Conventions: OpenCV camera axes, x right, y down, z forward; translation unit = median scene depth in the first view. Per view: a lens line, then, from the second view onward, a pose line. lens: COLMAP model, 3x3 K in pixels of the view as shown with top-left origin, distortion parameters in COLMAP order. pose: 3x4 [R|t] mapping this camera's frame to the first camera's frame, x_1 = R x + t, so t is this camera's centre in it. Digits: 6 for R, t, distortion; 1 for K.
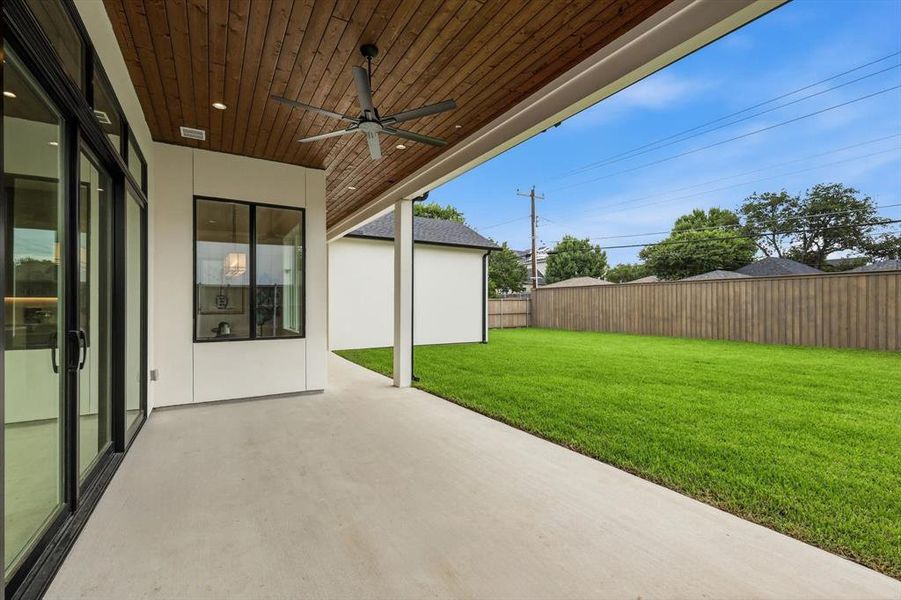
lens RADIAL K [[423.5, 0, 450.5], [0, 423.5, 300.0], [0, 0, 1]] dist [0.002031, 0.000223]
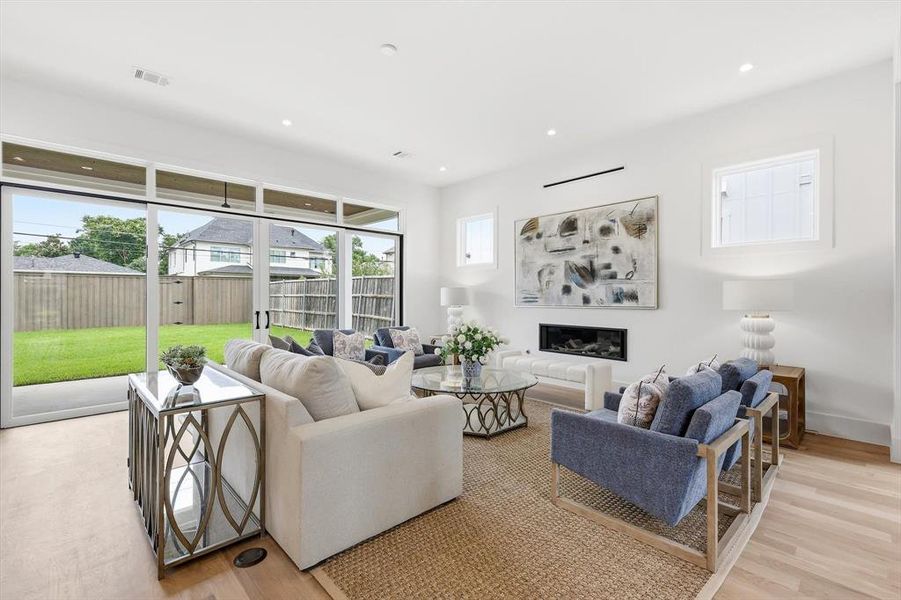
lens RADIAL K [[402.2, 0, 452.3], [0, 402.2, 295.6], [0, 0, 1]] dist [0.001786, 0.000026]
pose [[-0.190459, -0.000764, 0.981695, -0.568299], [-0.012654, 0.999919, -0.001676, -0.005668], [-0.981614, -0.012742, -0.190453, 0.074340]]
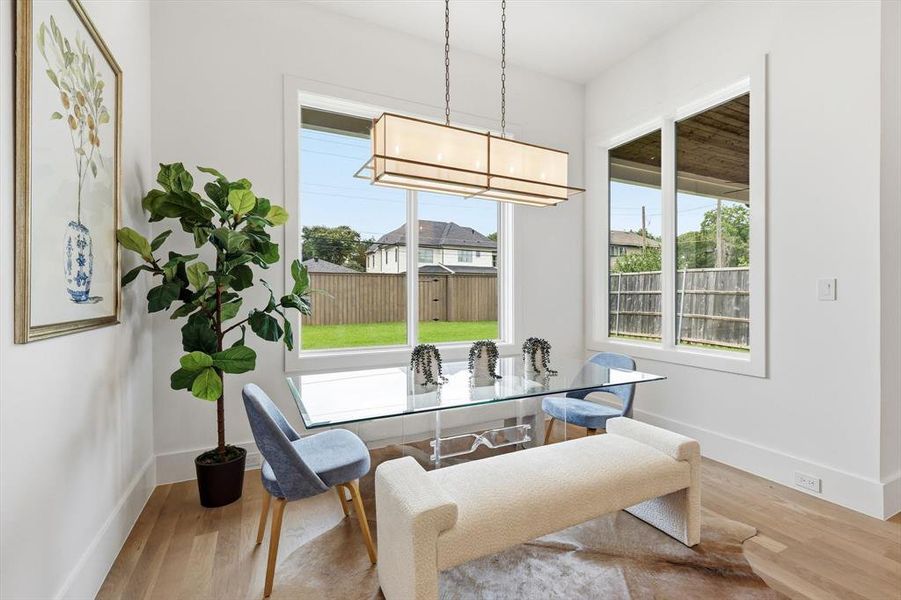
lens RADIAL K [[402.2, 0, 452.3], [0, 402.2, 295.6], [0, 0, 1]] dist [0.001786, 0.000026]
pose [[0.113503, -0.001803, 0.993536, -0.448331], [-0.011137, 0.999933, 0.003087, 0.007396], [-0.993475, -0.011415, 0.113475, 0.534137]]
